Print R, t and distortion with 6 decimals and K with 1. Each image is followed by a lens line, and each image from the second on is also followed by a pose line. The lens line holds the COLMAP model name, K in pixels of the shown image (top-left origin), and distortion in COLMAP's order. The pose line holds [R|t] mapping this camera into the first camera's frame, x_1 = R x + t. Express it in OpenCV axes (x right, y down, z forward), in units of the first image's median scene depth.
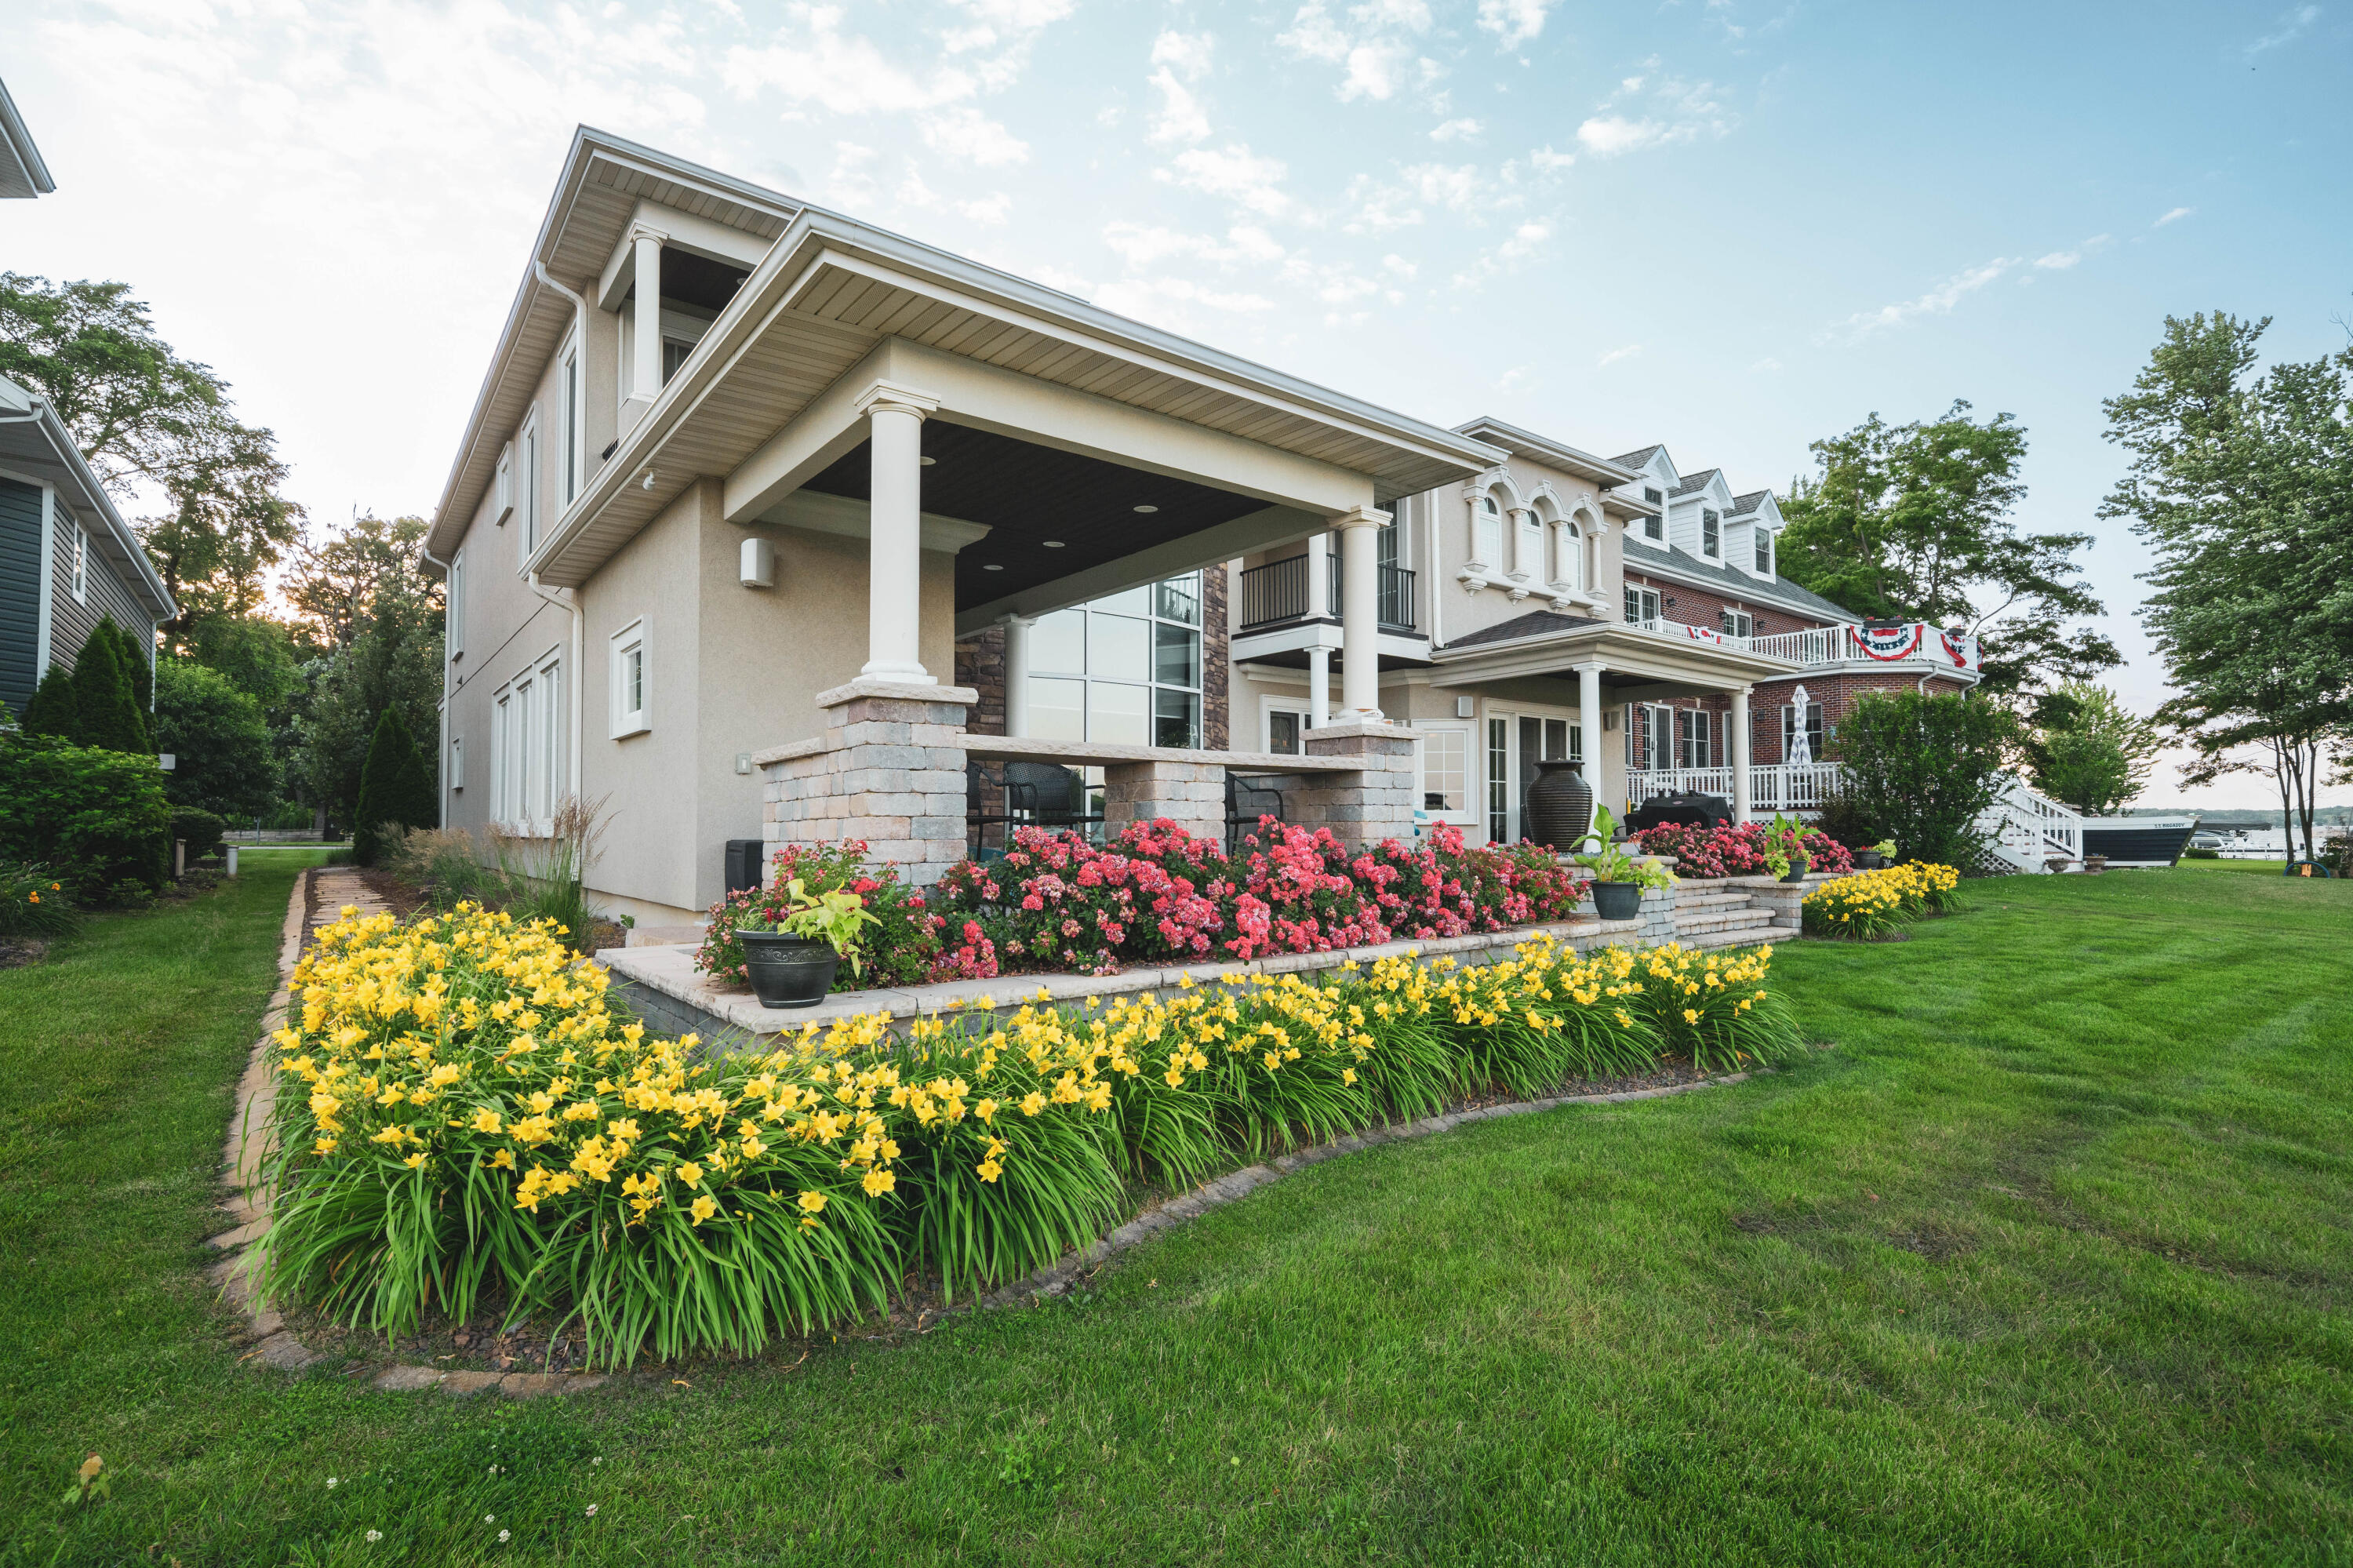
lens RADIAL K [[1085.0, 0, 1173.7], [0, 1085.0, 799.1], [0, 0, 1]] dist [0.012232, 0.000328]
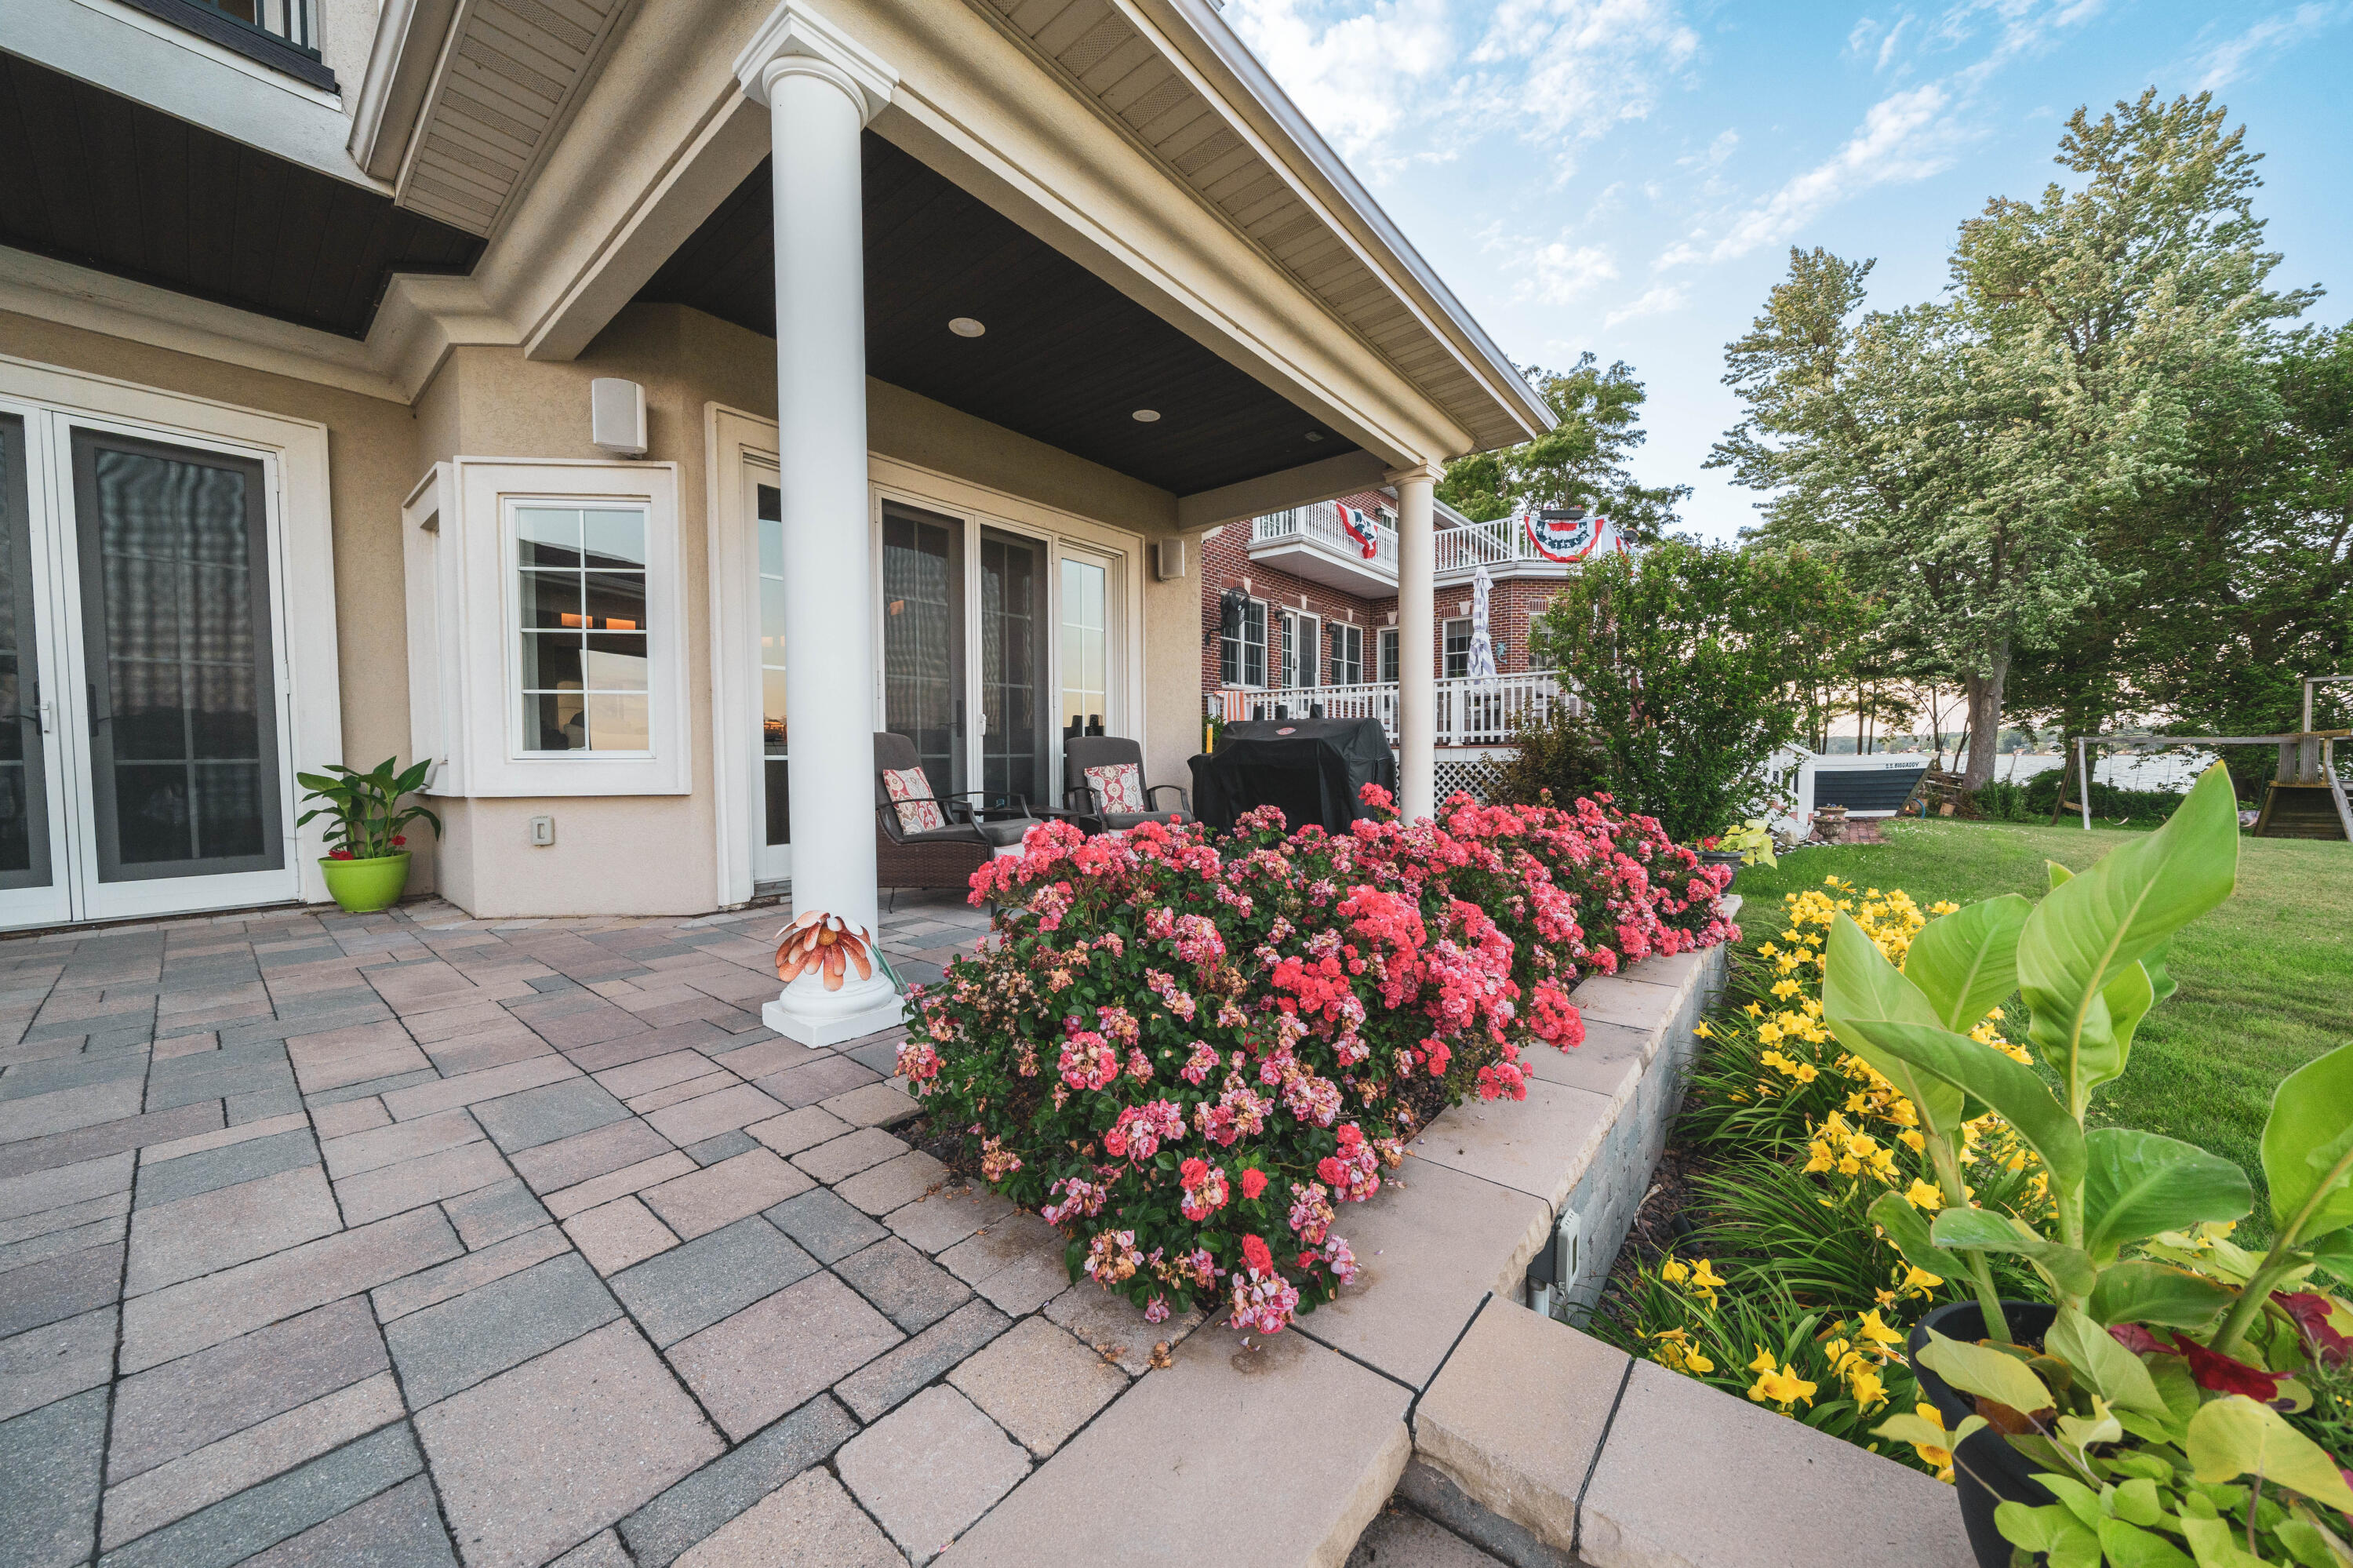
lens RADIAL K [[815.1, 0, 1164.7], [0, 815.1, 783.1], [0, 0, 1]] dist [0.000716, 0.000000]
pose [[0.977331, -0.012606, 0.211343, 0.268237], [0.000908, 0.998466, 0.055356, 0.004605], [-0.211717, -0.053909, 0.975843, 0.532238]]
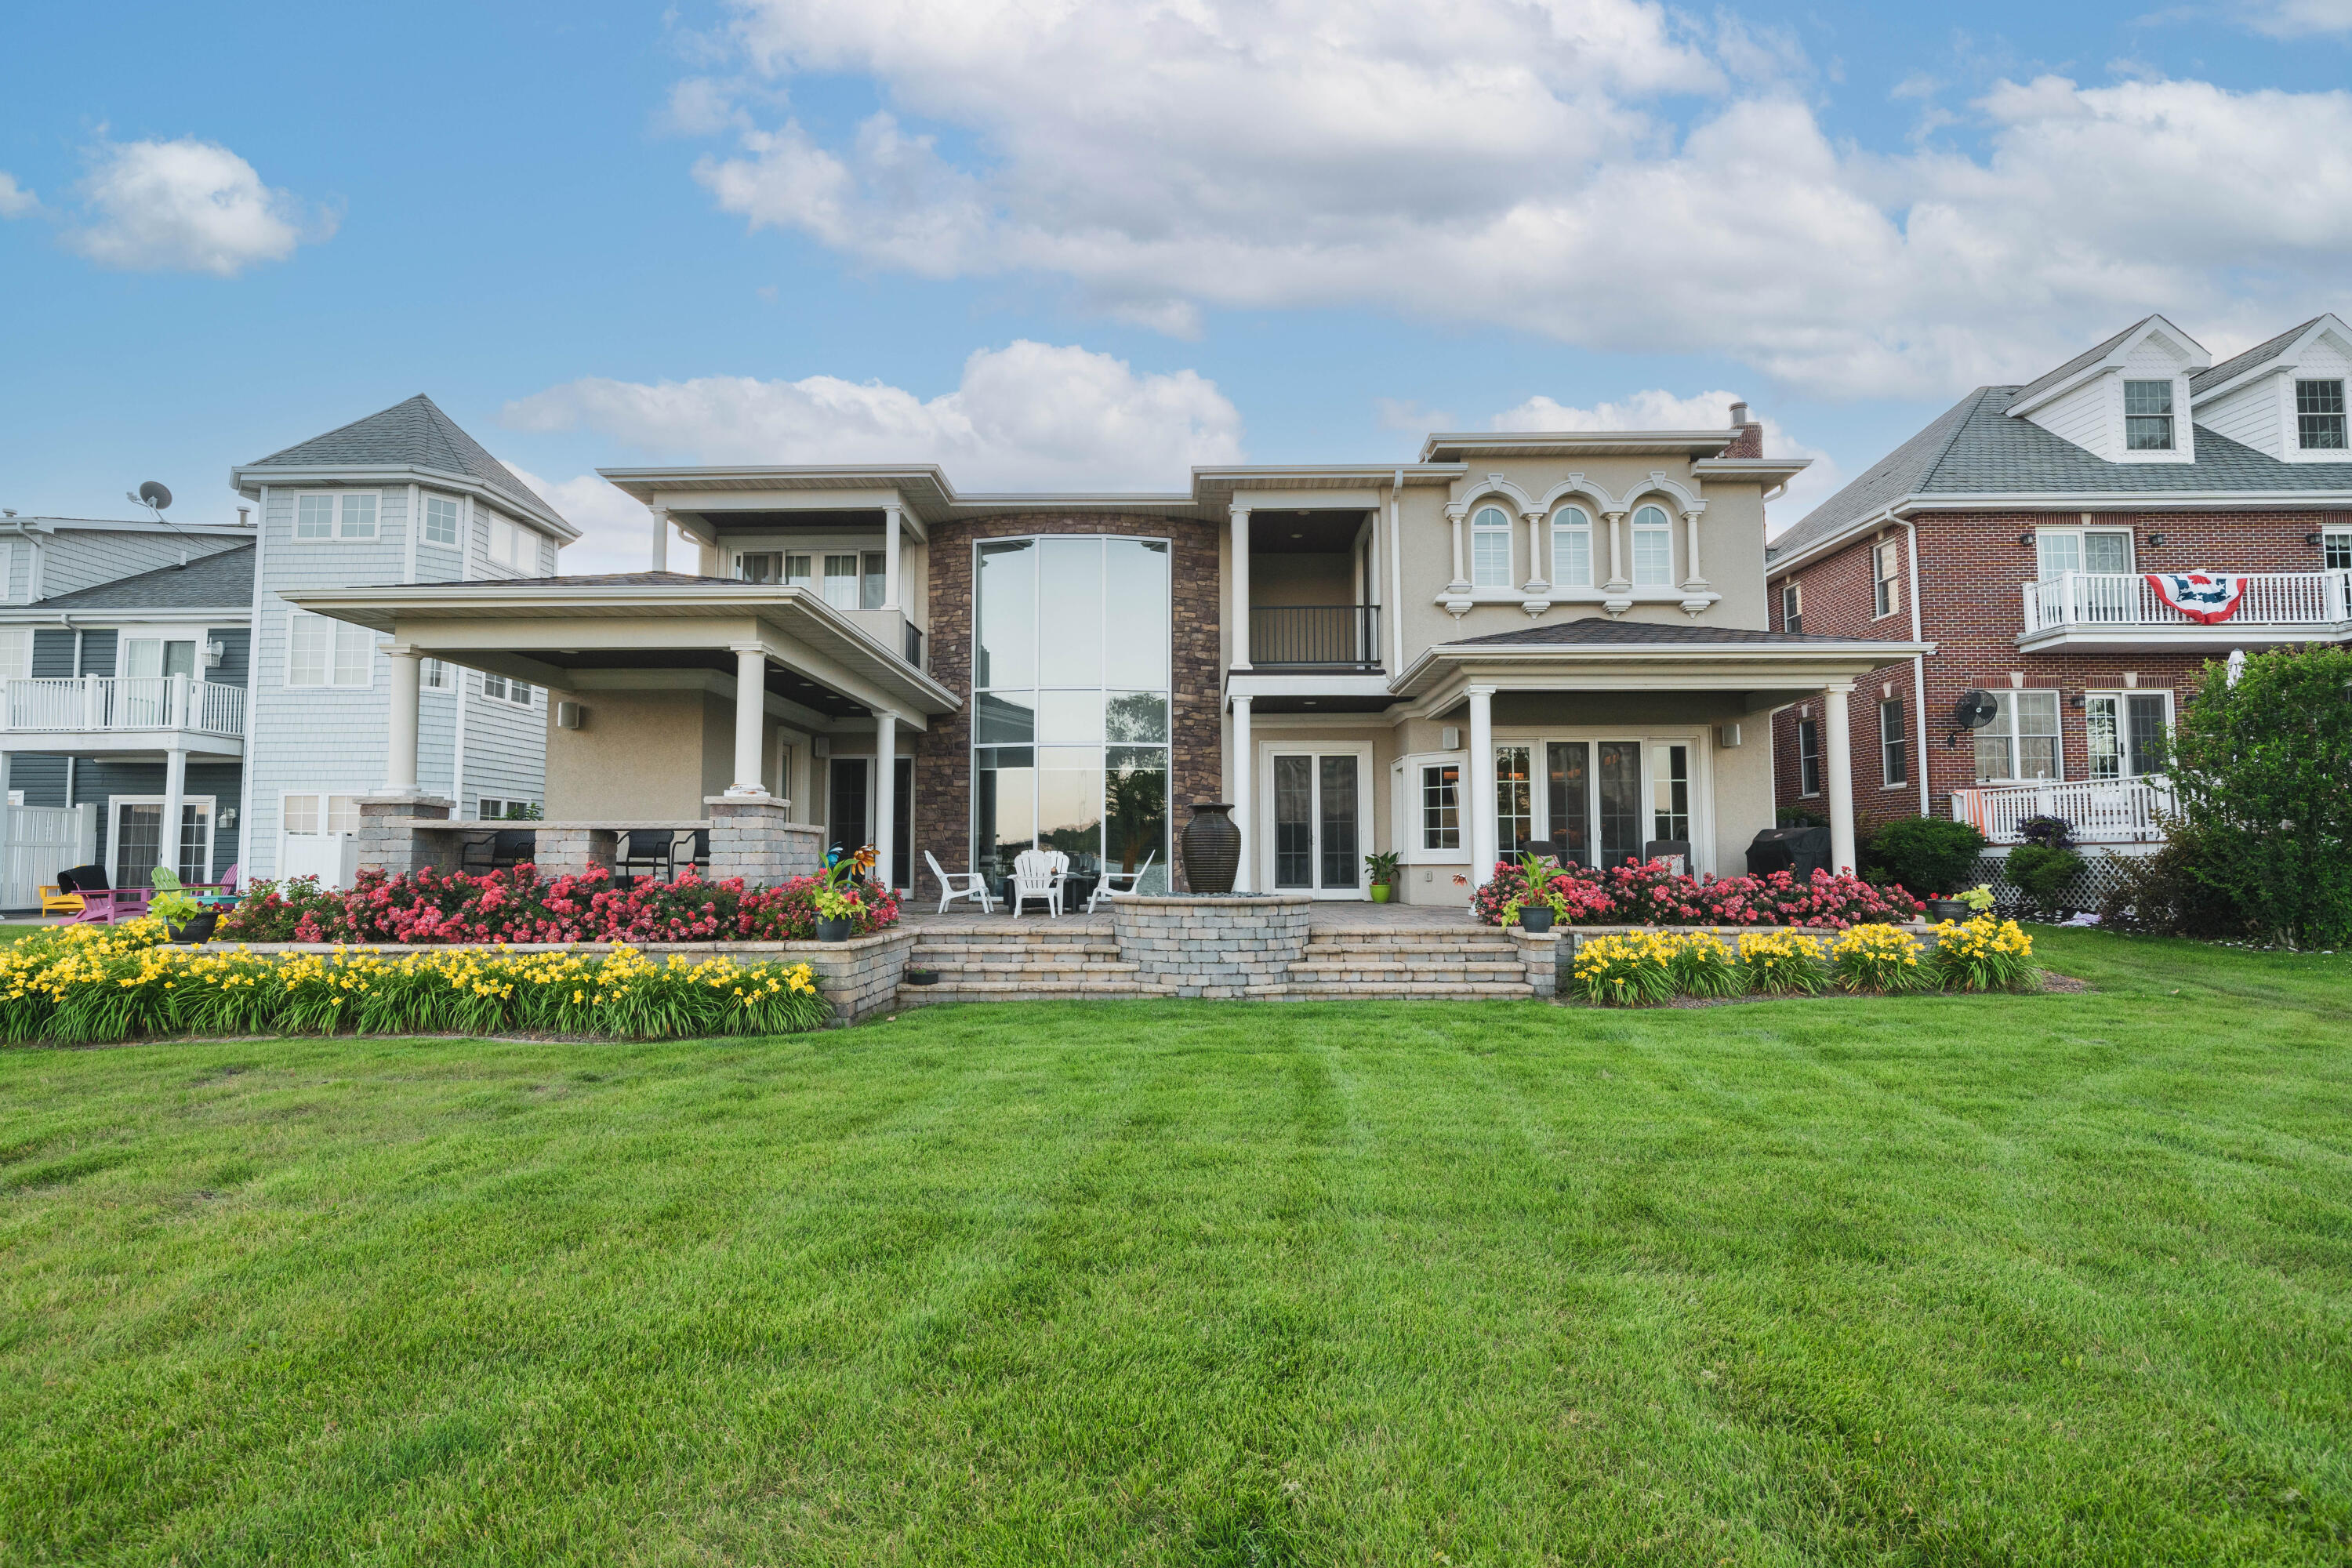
lens RADIAL K [[1084.5, 0, 1173.2], [0, 1084.5, 799.1], [0, 0, 1]] dist [0.012232, 0.000328]
pose [[0.781678, -0.038343, -0.622502, 0.479644], [0.017030, 0.999048, -0.040152, 0.000638], [0.623450, 0.020785, 0.781587, 0.087280]]
